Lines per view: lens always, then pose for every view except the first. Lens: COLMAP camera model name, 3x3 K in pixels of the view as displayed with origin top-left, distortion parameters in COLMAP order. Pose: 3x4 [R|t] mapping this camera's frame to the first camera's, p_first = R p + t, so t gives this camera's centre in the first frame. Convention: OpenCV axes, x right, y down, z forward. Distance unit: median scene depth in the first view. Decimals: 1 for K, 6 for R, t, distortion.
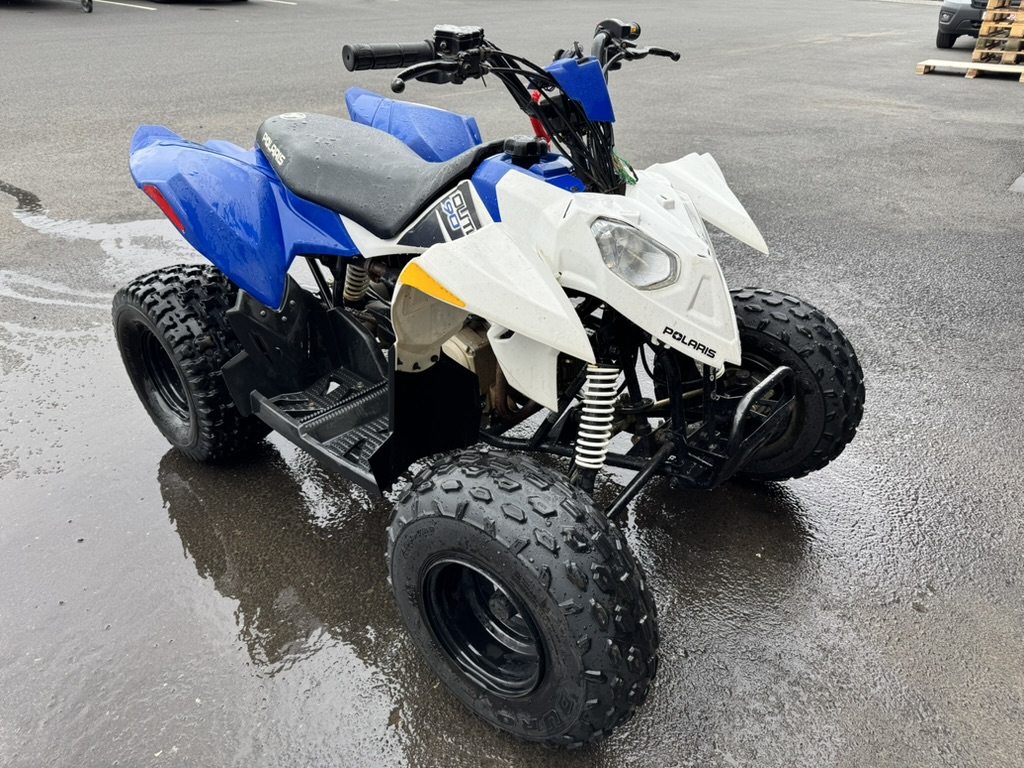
lens RADIAL K [[722.9, 0, 510.9], [0, 722.9, 389.1], [0, 0, 1]] dist [0.025254, -0.032353]
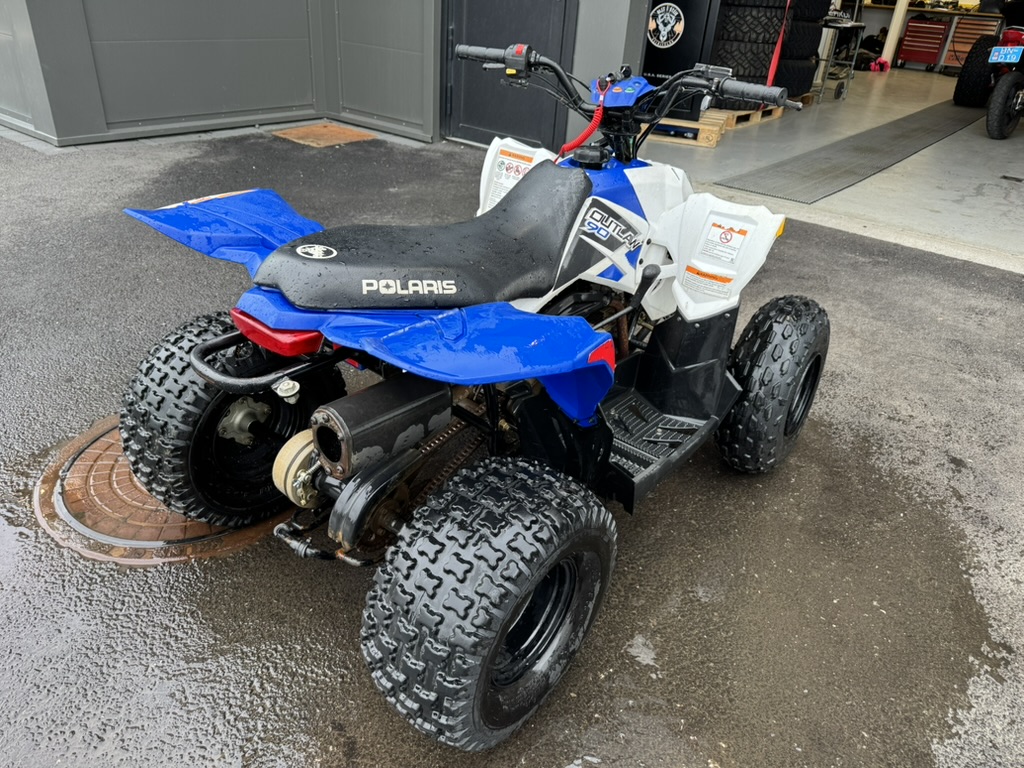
lens RADIAL K [[722.9, 0, 513.0], [0, 722.9, 386.4], [0, 0, 1]] dist [0.025254, -0.032353]
pose [[-0.052328, -0.520547, 0.852228, -1.176785], [0.449573, 0.749747, 0.485555, -0.671461], [-0.891709, 0.408547, 0.194791, 1.004438]]
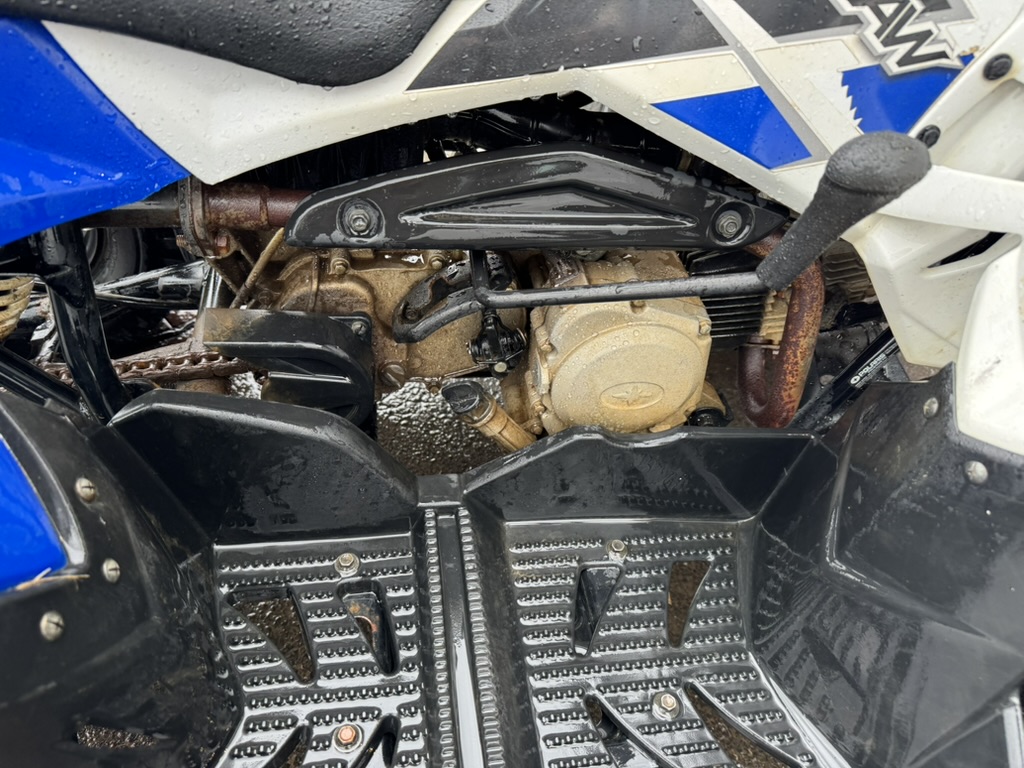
lens RADIAL K [[722.9, 0, 507.2], [0, 722.9, 389.7], [0, 0, 1]] dist [0.025254, -0.032353]
pose [[0.629509, -0.508343, 0.587627, -0.381426], [0.310517, 0.857857, 0.409465, -0.224540], [-0.712248, -0.075294, 0.697878, 0.863471]]
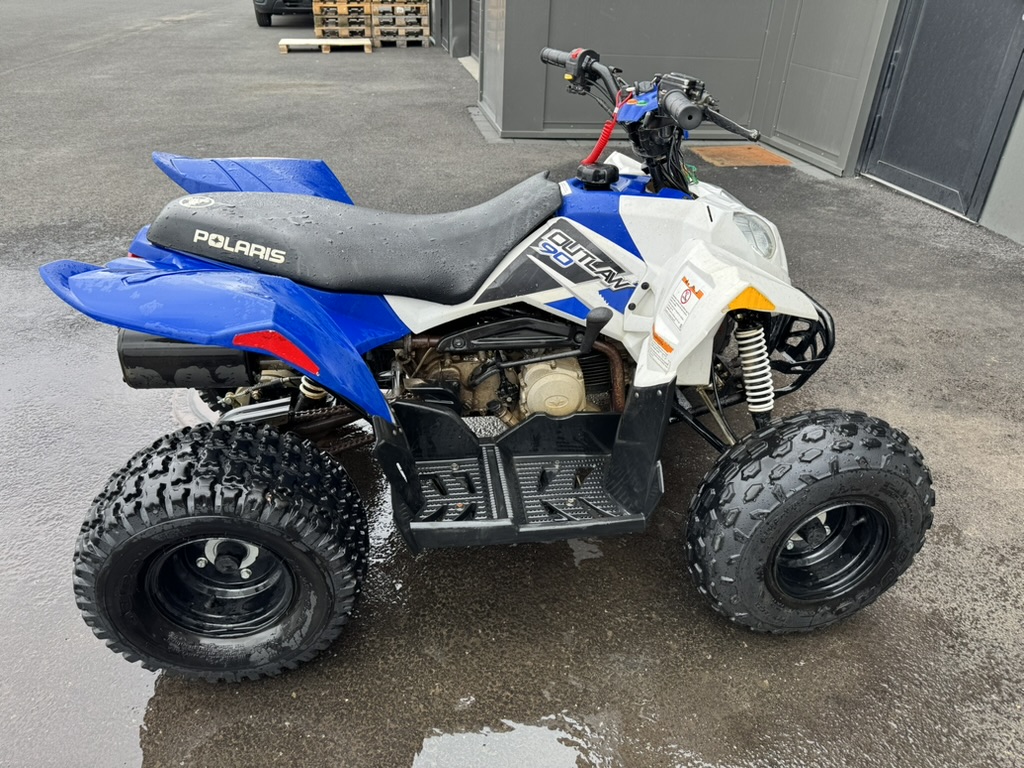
lens RADIAL K [[722.9, 0, 512.2], [0, 722.9, 377.6], [0, 0, 1]] dist [0.025254, -0.032353]
pose [[0.638941, -0.383356, 0.666928, -0.863761], [0.375589, 0.912080, 0.164444, -0.274045], [-0.671333, 0.145421, 0.726750, 0.336336]]
